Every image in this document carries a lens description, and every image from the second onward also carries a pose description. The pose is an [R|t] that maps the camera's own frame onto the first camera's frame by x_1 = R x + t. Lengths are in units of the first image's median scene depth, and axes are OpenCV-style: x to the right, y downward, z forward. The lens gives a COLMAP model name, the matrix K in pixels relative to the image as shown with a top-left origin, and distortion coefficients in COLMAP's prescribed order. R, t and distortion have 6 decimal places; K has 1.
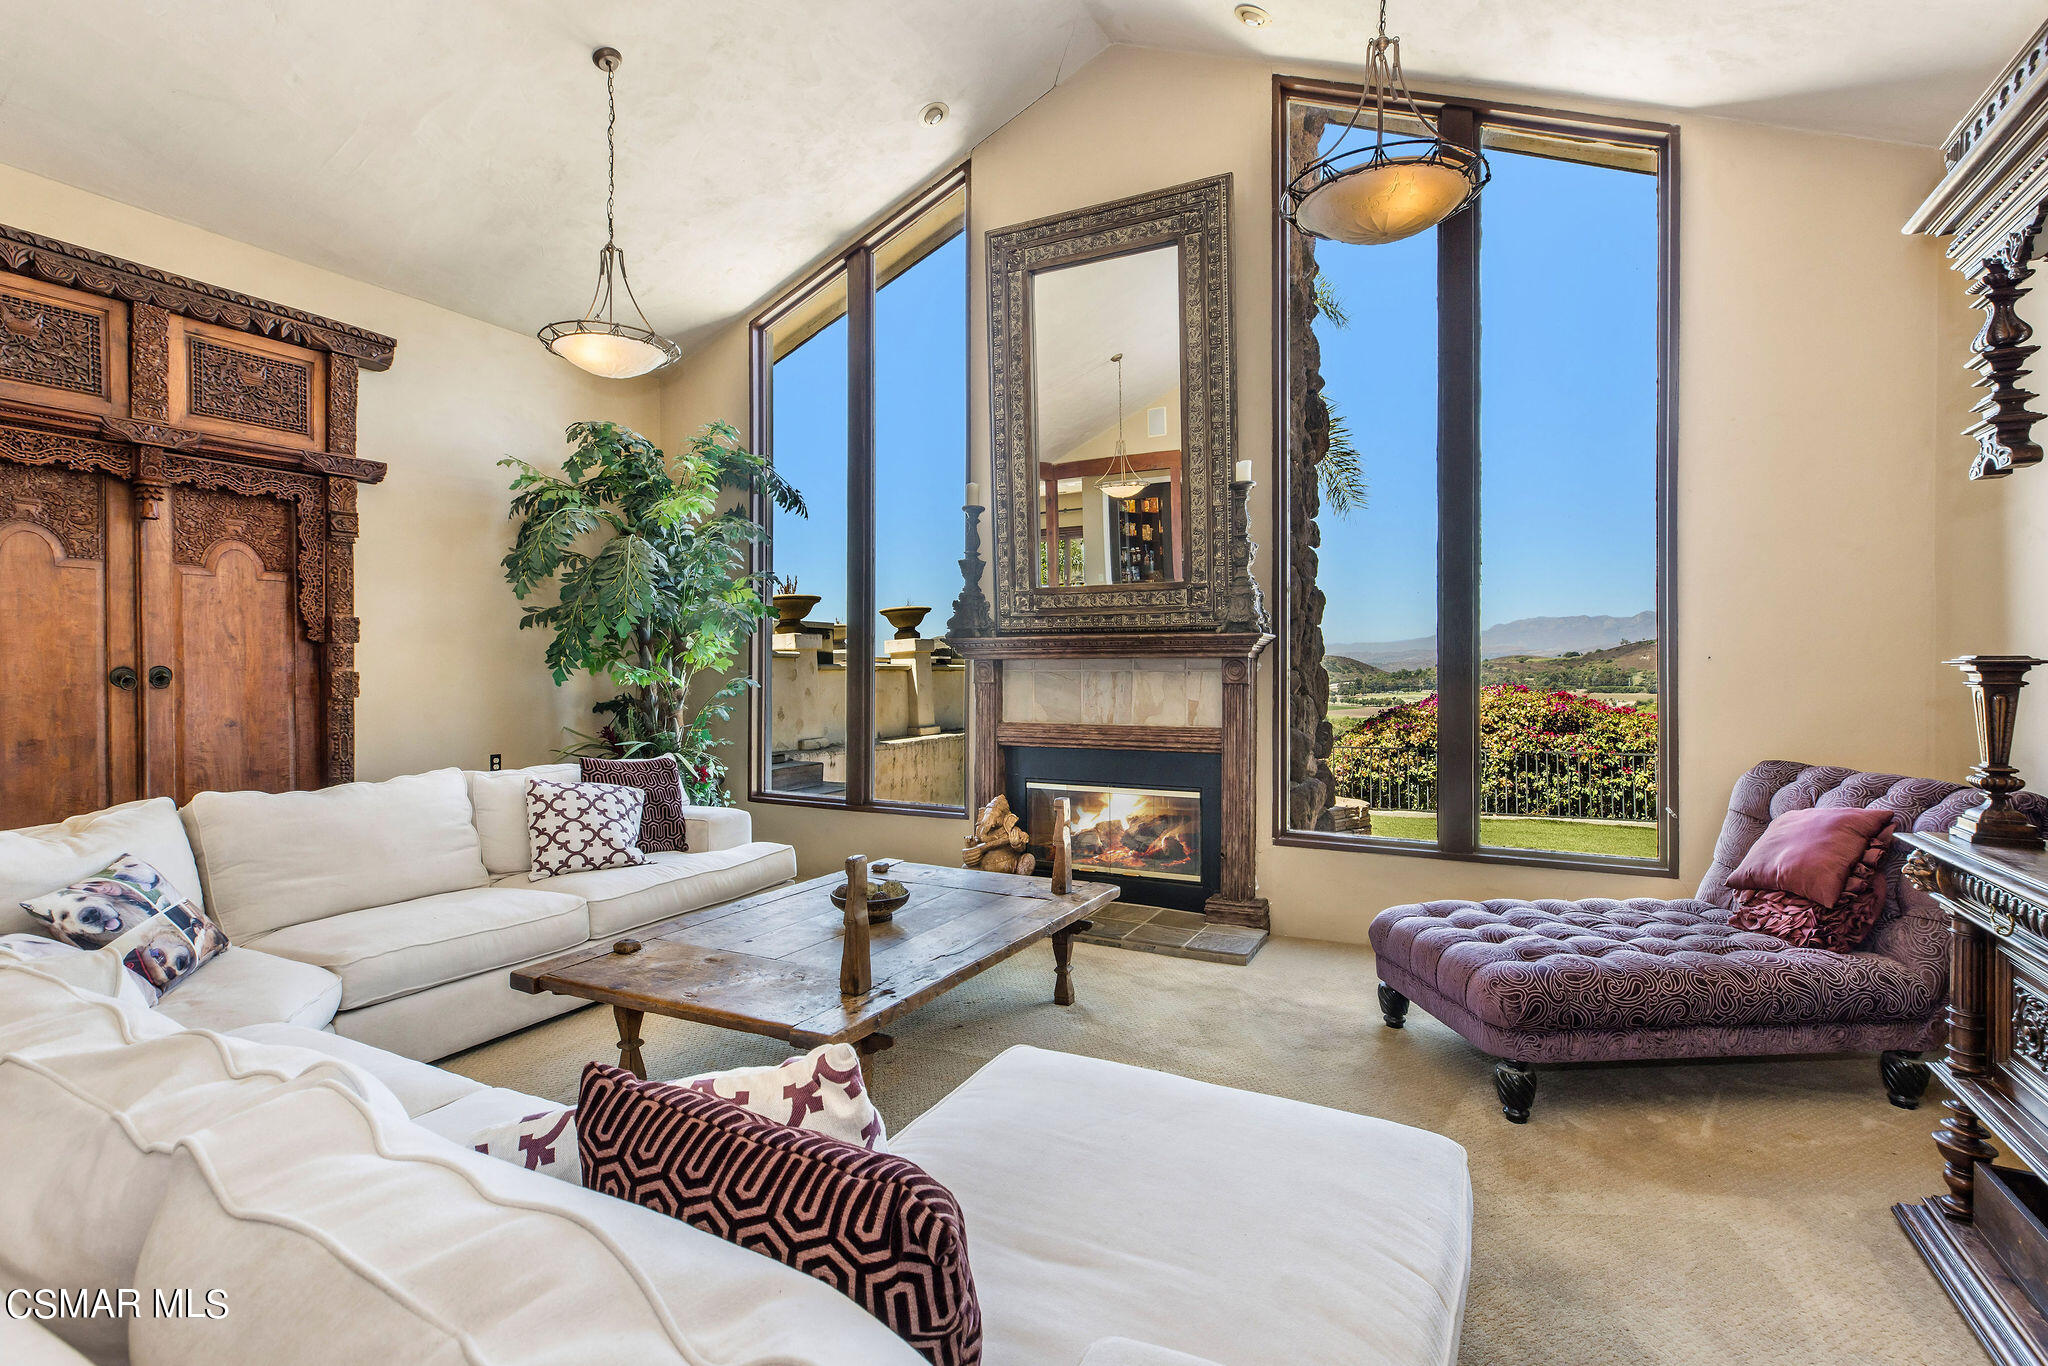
lens RADIAL K [[957.8, 0, 1013.8], [0, 957.8, 672.9], [0, 0, 1]] dist [0.005739, 0.000072]
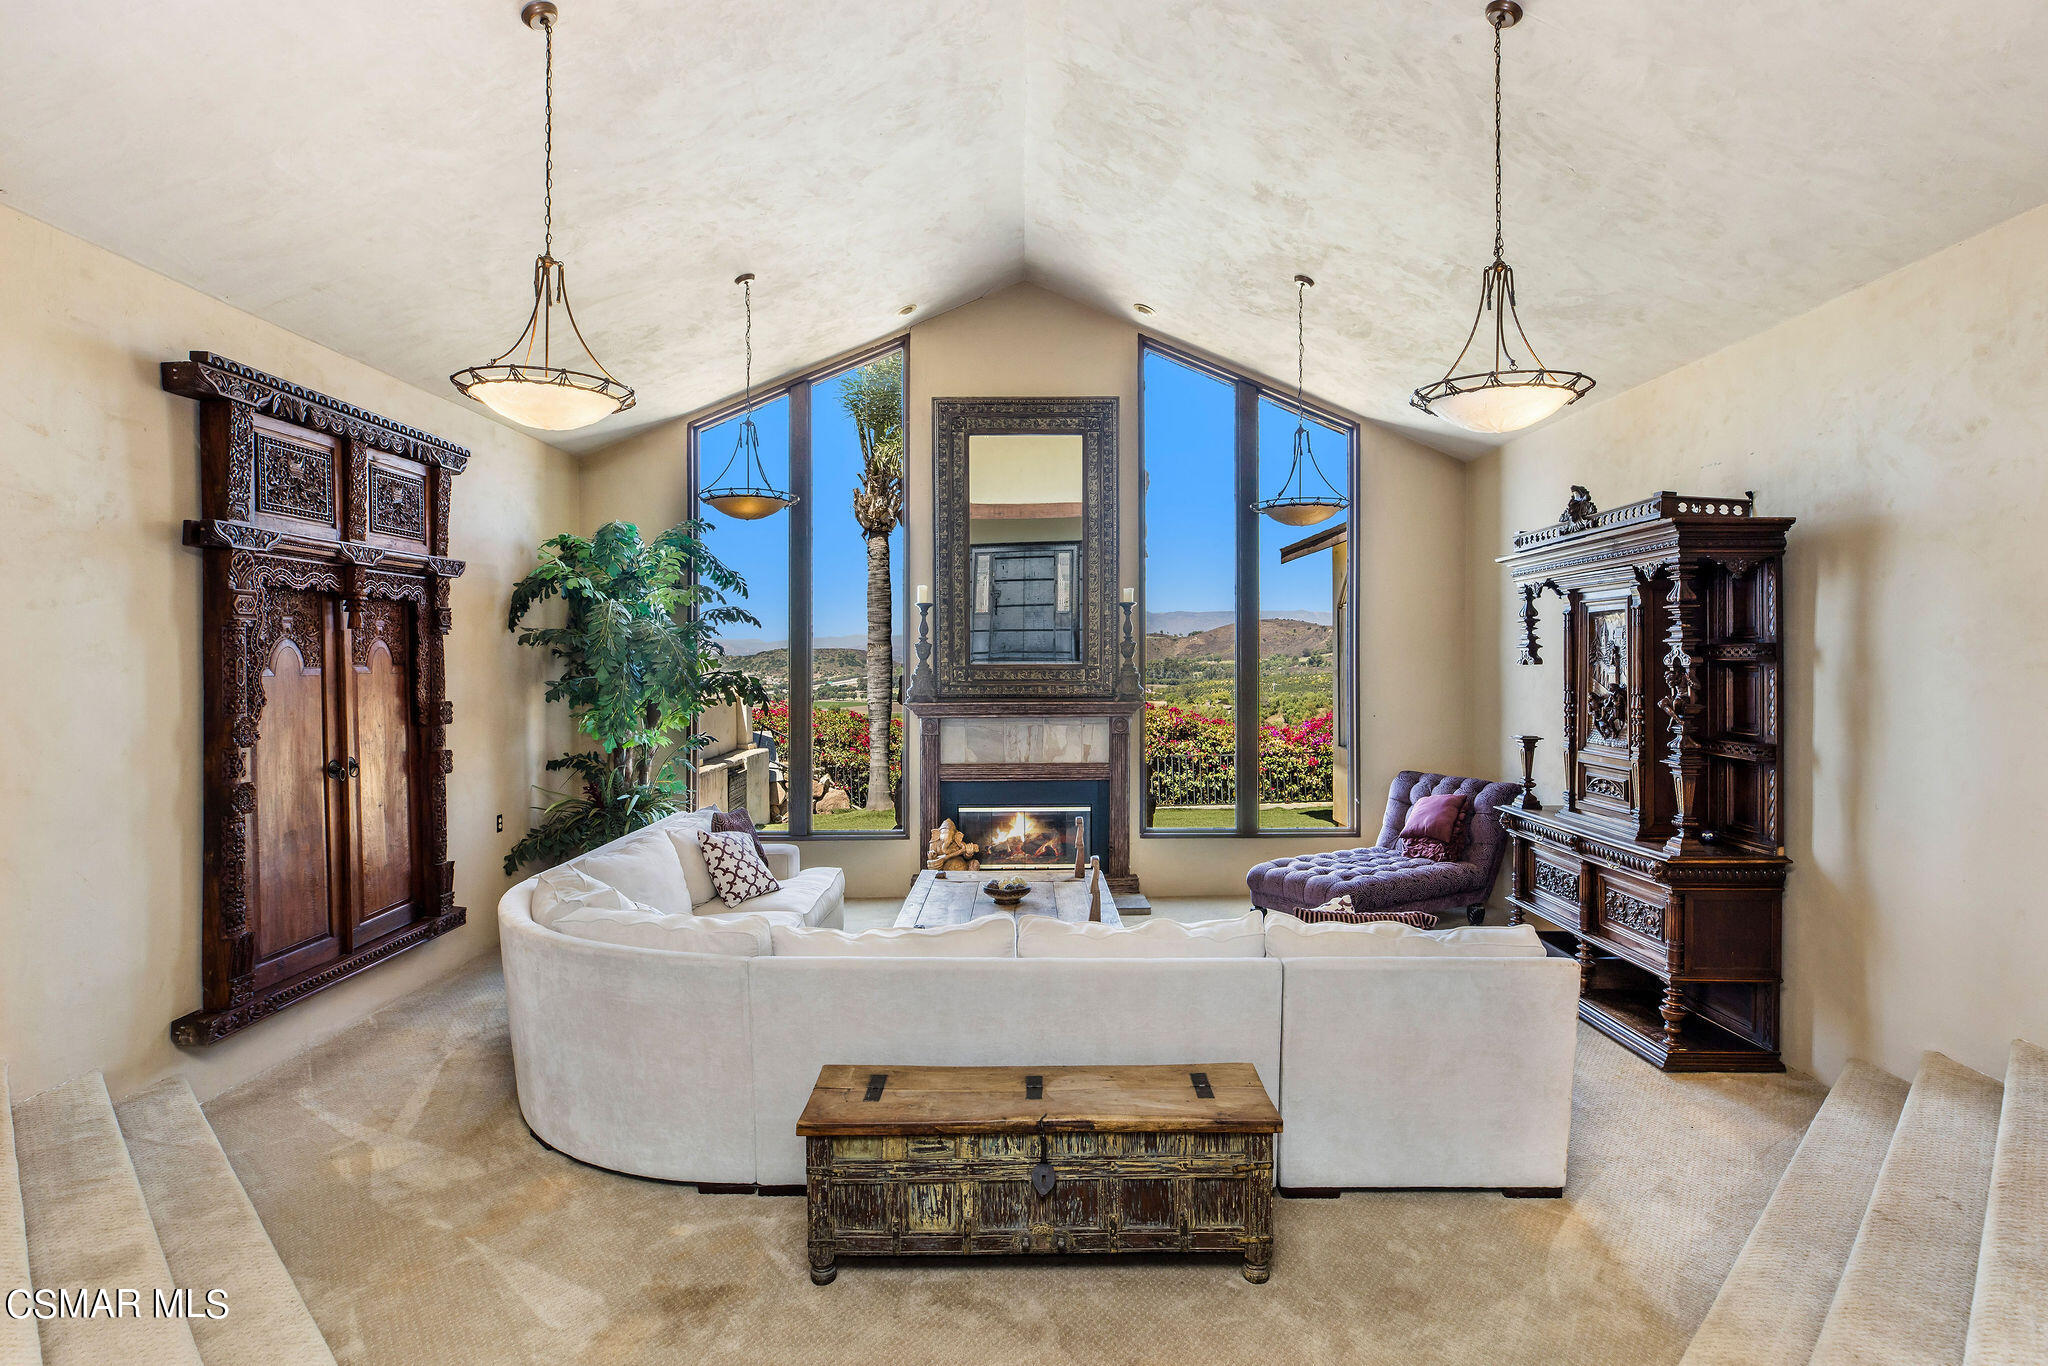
lens RADIAL K [[1041.3, 0, 1024.0], [0, 1041.3, 678.0], [0, 0, 1]] dist [-0.001280, -0.000088]
pose [[0.889573, -0.010615, 0.456670, -0.647001], [0.007022, 0.999930, 0.009565, -0.092207], [-0.456739, -0.005302, 0.889585, -0.385878]]
